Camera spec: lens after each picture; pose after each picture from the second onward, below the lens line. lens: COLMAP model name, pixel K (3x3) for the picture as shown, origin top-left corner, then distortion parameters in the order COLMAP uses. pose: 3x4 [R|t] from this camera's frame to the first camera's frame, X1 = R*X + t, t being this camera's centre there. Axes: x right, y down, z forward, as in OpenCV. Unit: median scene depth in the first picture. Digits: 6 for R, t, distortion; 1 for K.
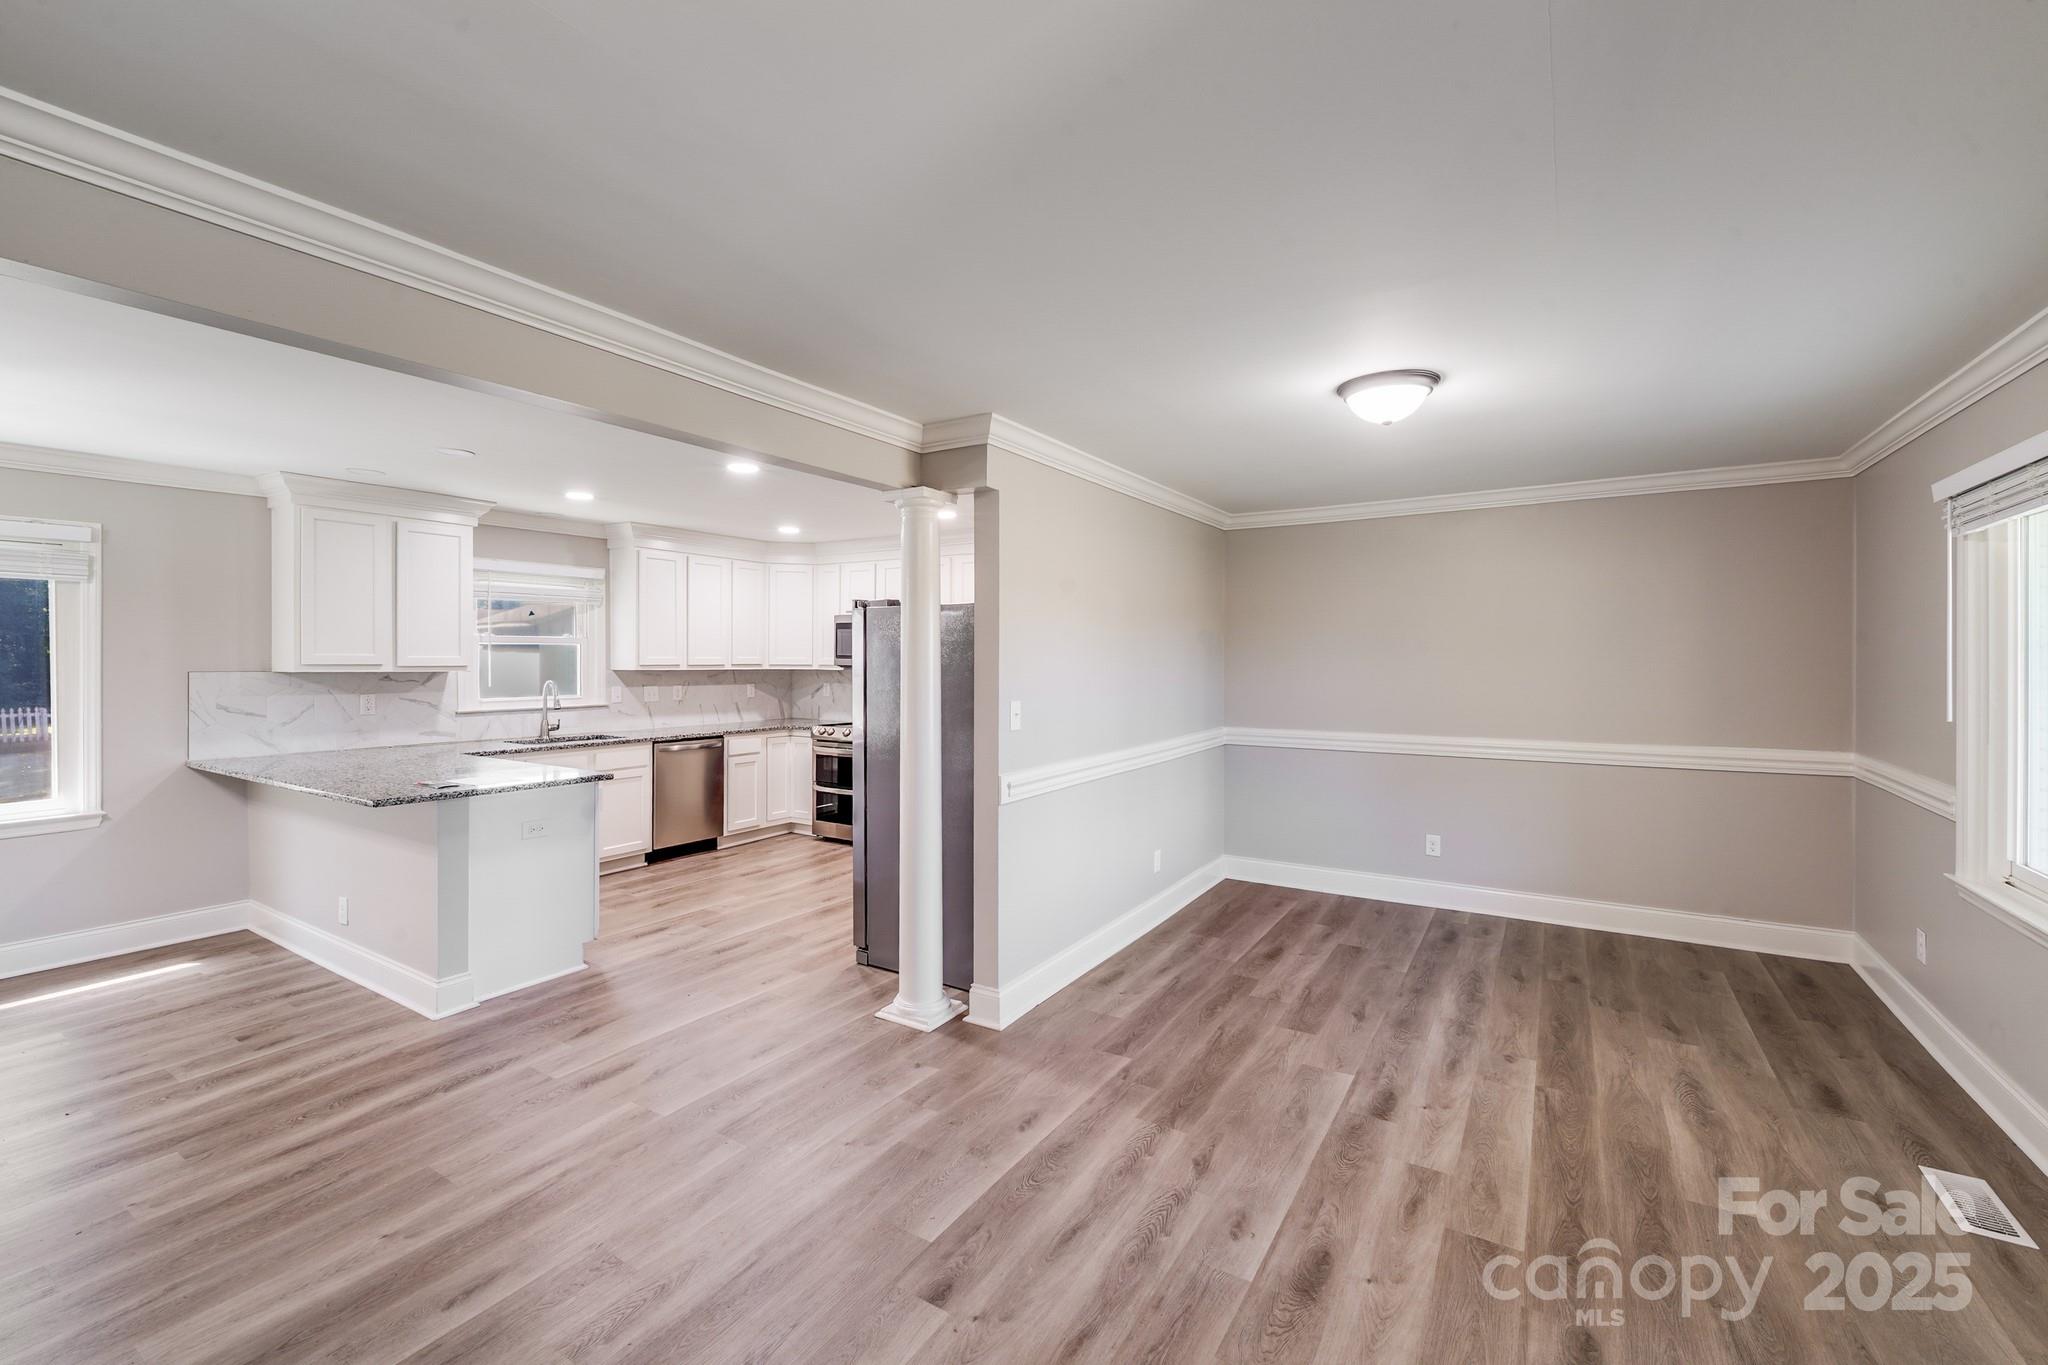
lens RADIAL K [[875.4, 0, 1006.3], [0, 875.4, 667.7], [0, 0, 1]] dist [-0.011649, -0.000495]
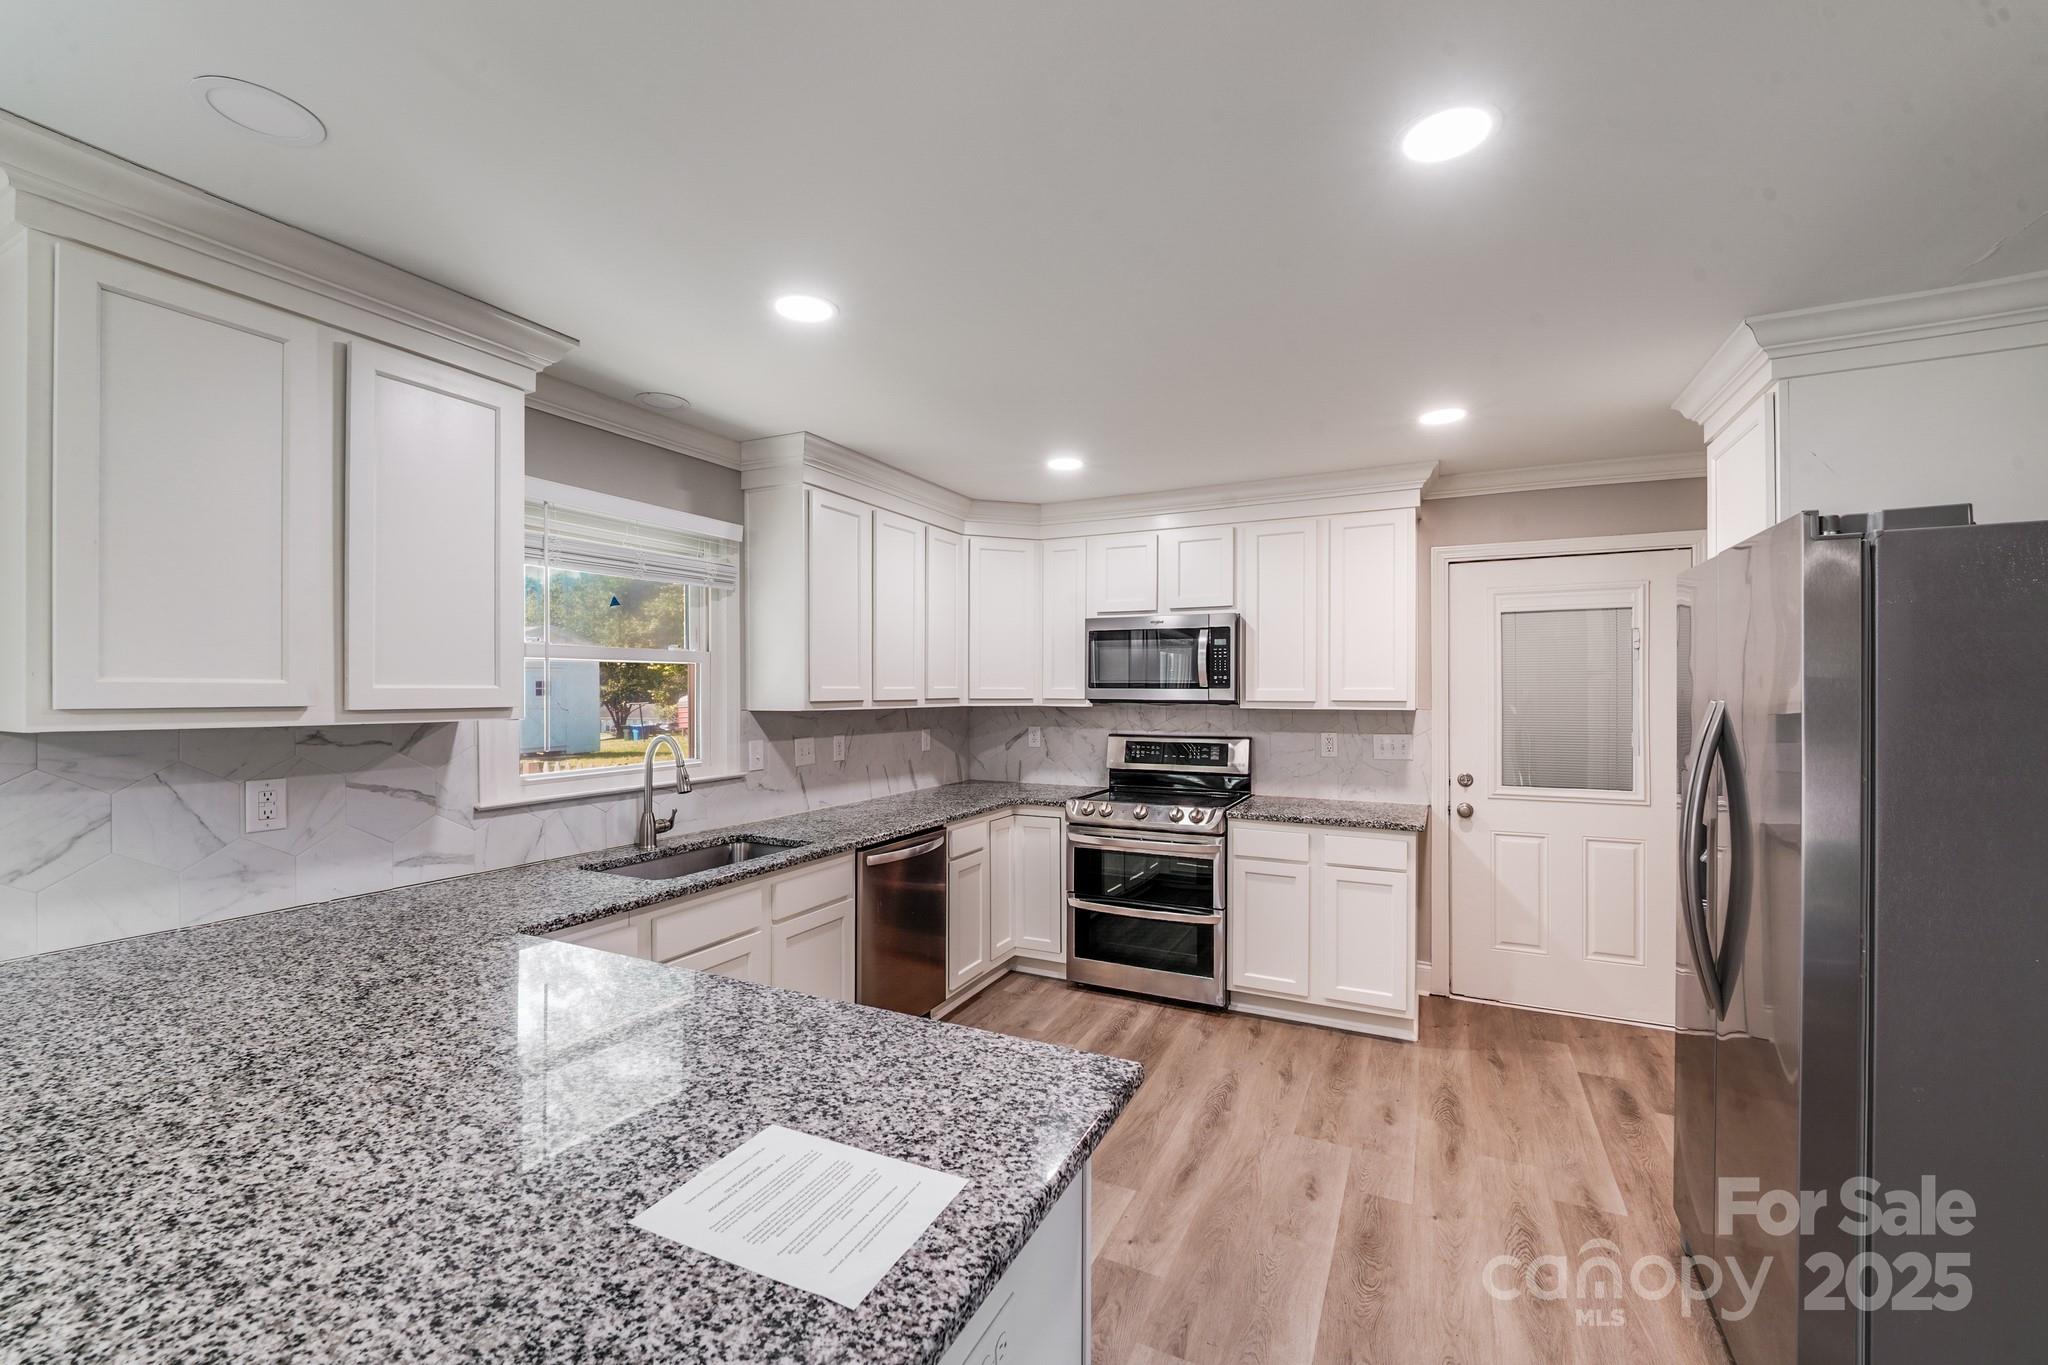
lens RADIAL K [[834.8, 0, 1021.4], [0, 834.8, 688.8], [0, 0, 1]] dist [-0.011576, -0.000066]
pose [[0.994071, -0.001991, 0.108717, -0.400889], [0.003110, 0.999944, -0.010127, -0.006442], [-0.108690, 0.010406, 0.994021, 0.544819]]
